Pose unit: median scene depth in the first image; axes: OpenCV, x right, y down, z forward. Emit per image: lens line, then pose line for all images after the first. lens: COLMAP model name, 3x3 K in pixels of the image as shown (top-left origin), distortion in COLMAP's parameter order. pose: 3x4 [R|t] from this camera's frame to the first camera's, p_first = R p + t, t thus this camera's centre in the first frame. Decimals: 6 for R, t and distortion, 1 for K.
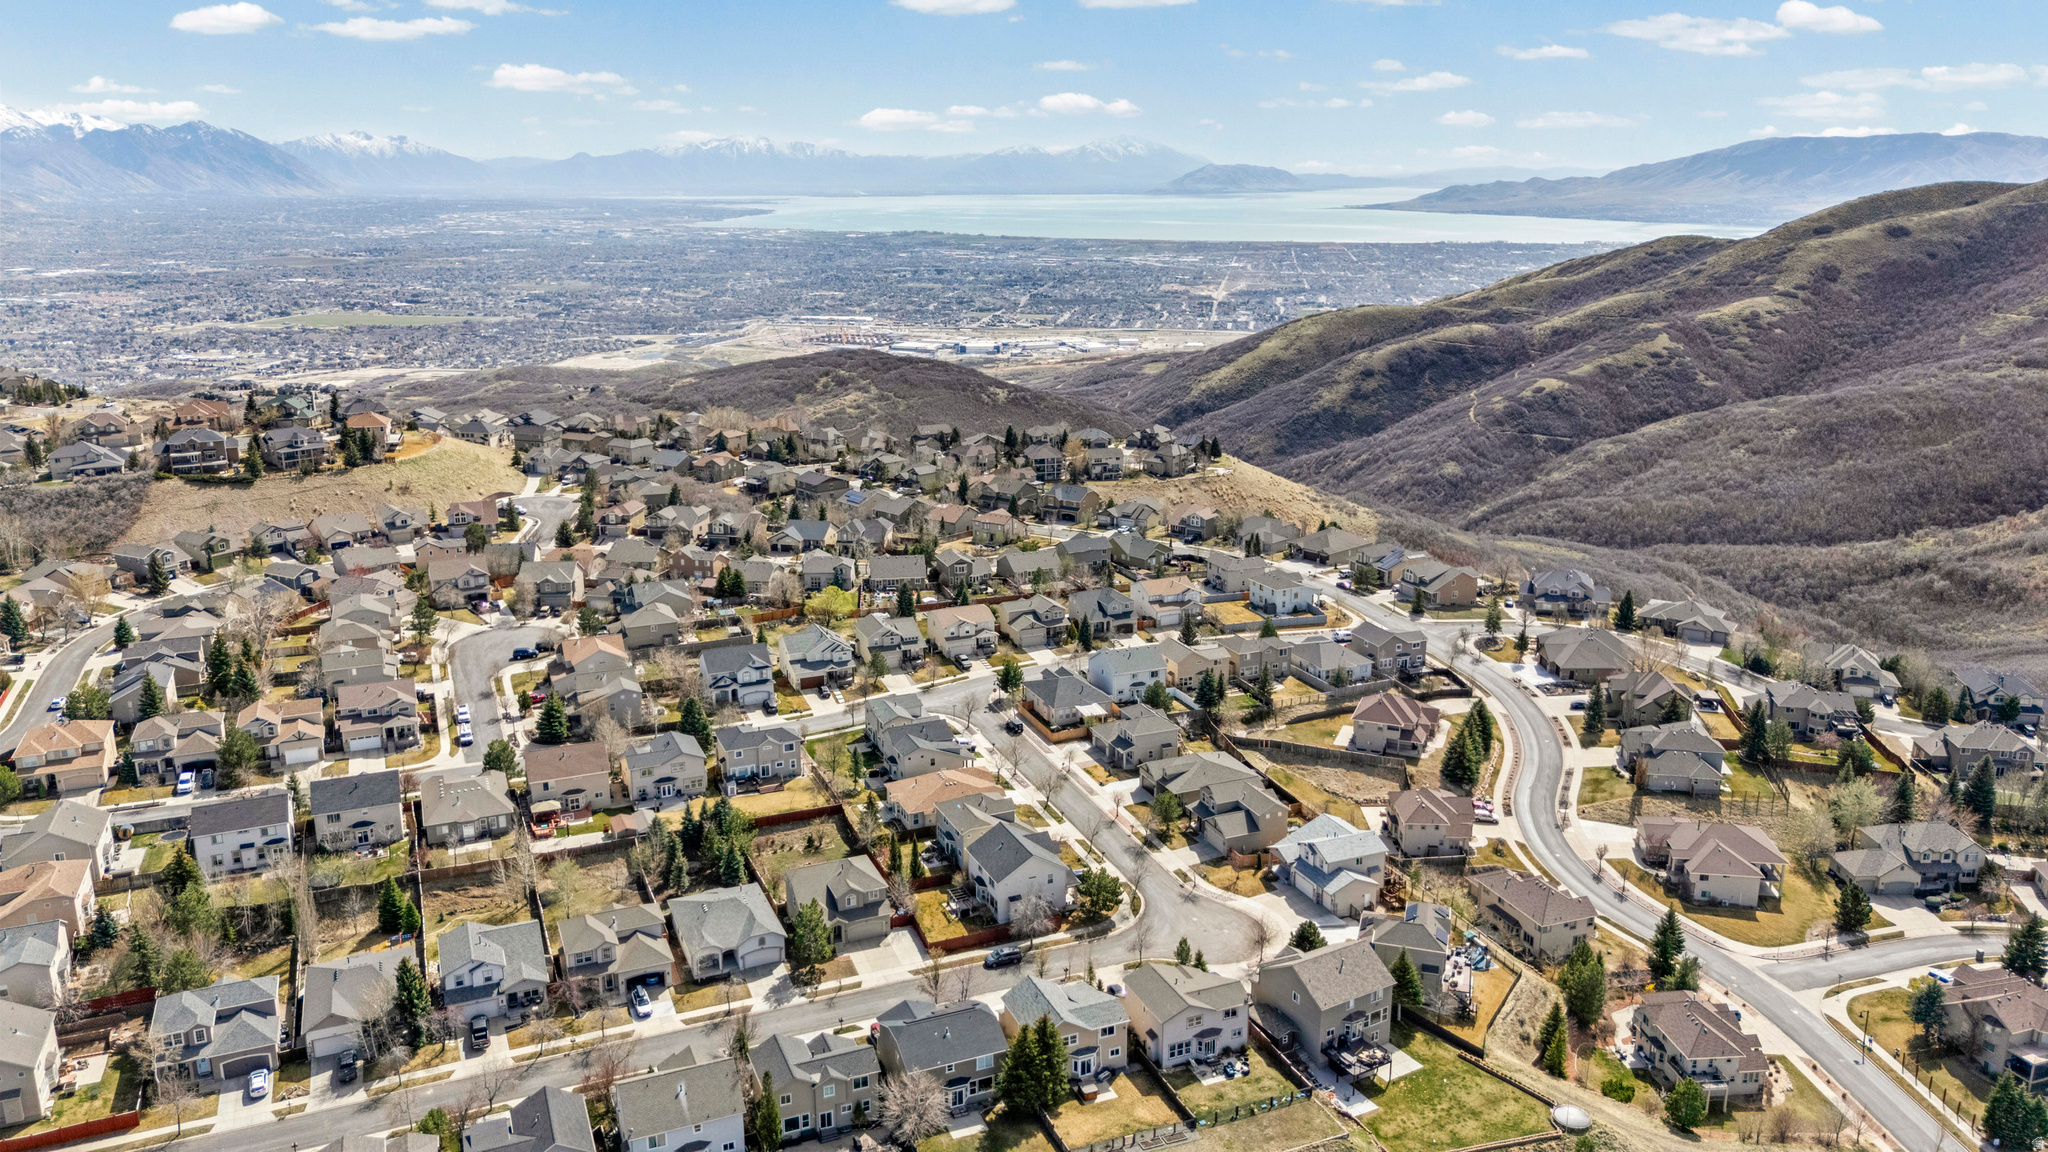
lens RADIAL K [[1494.1, 0, 1024.0], [0, 1494.1, 576.0], [0, 0, 1]] dist [0.061932, -0.050779]
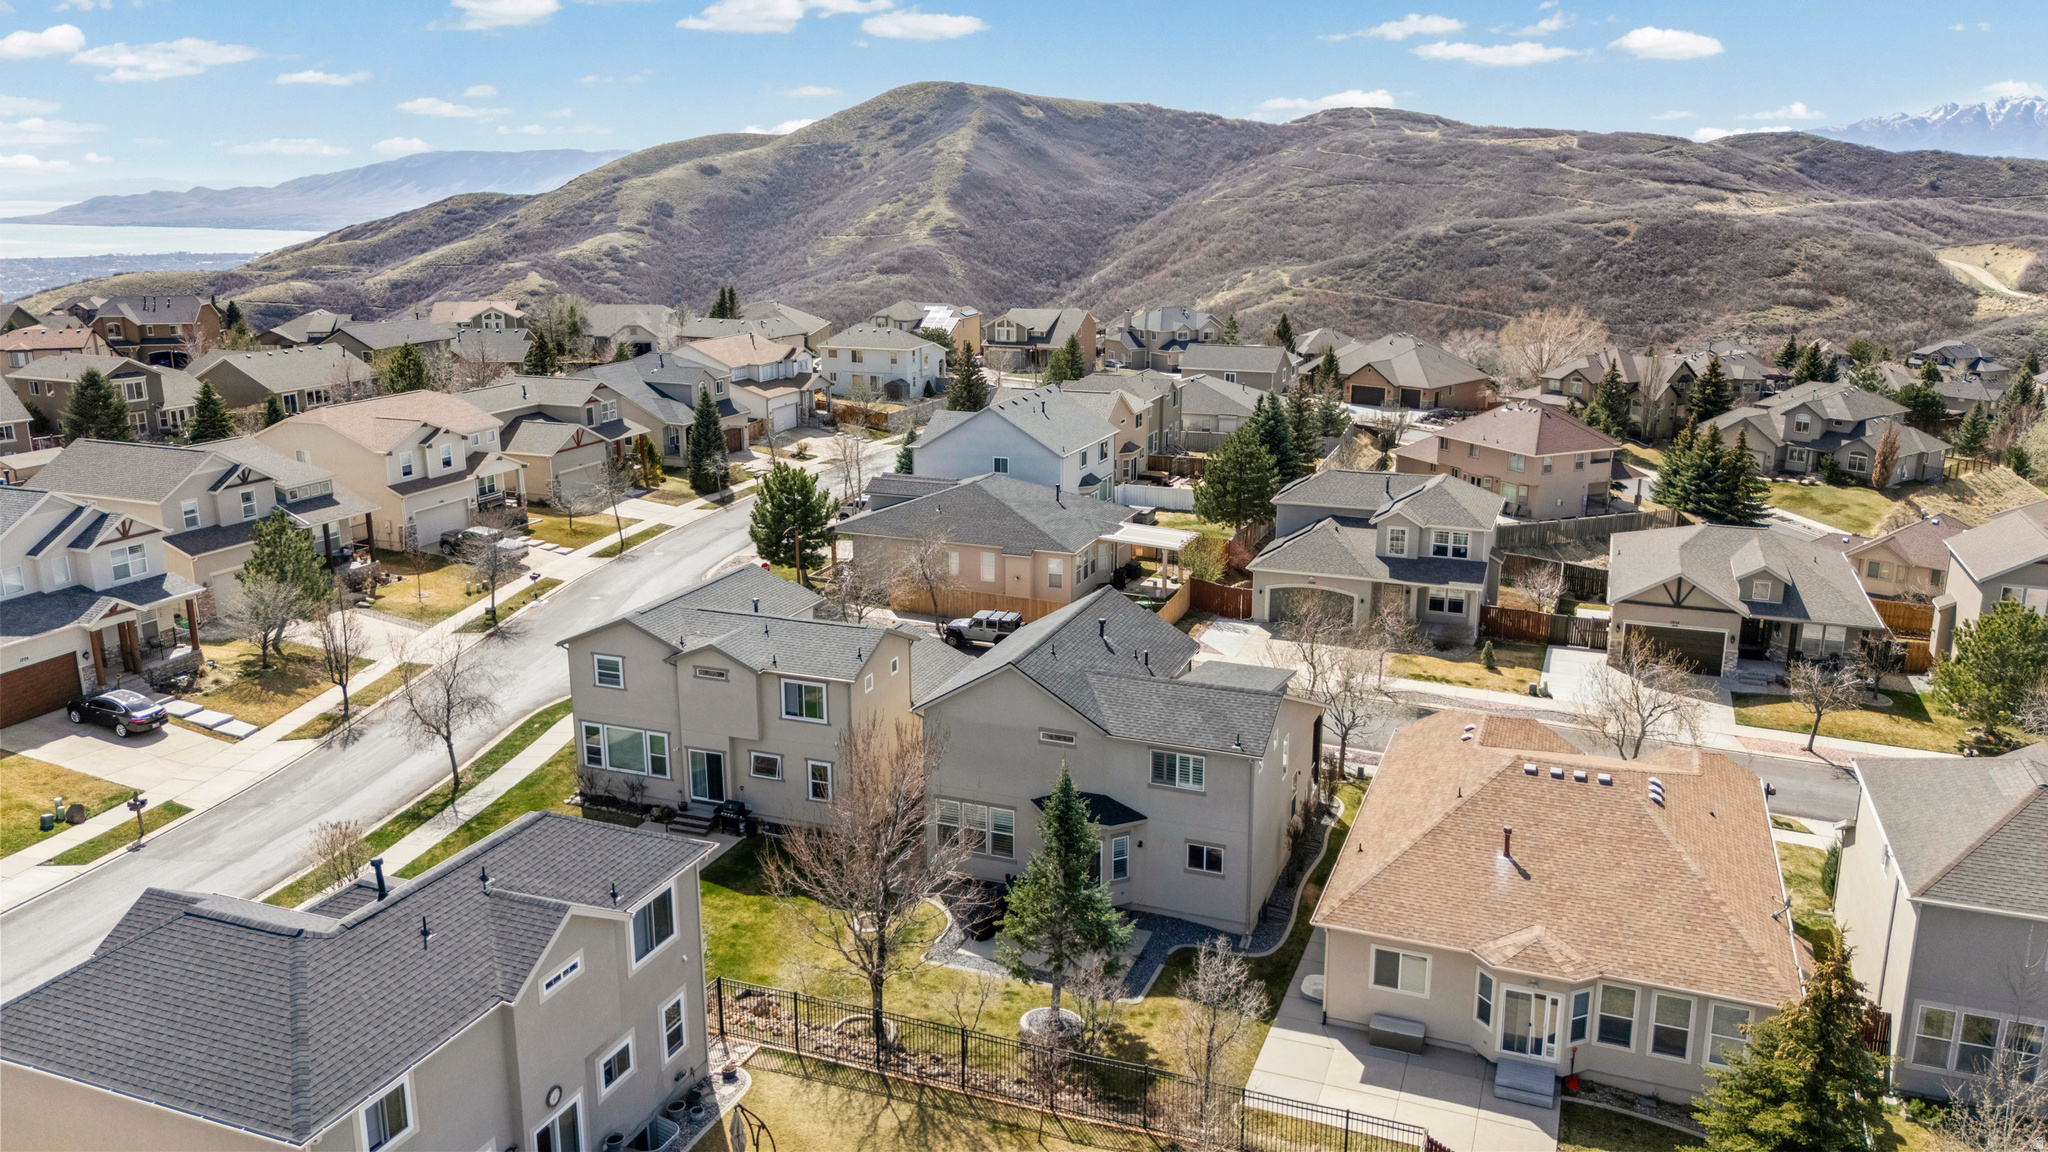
lens RADIAL K [[1494.1, 0, 1024.0], [0, 1494.1, 576.0], [0, 0, 1]] dist [0.061932, -0.050779]
pose [[0.695115, -0.183152, 0.695177, -0.037906], [0.188610, 0.979590, 0.069491, 0.013130], [-0.693716, 0.082813, 0.715472, 0.146231]]
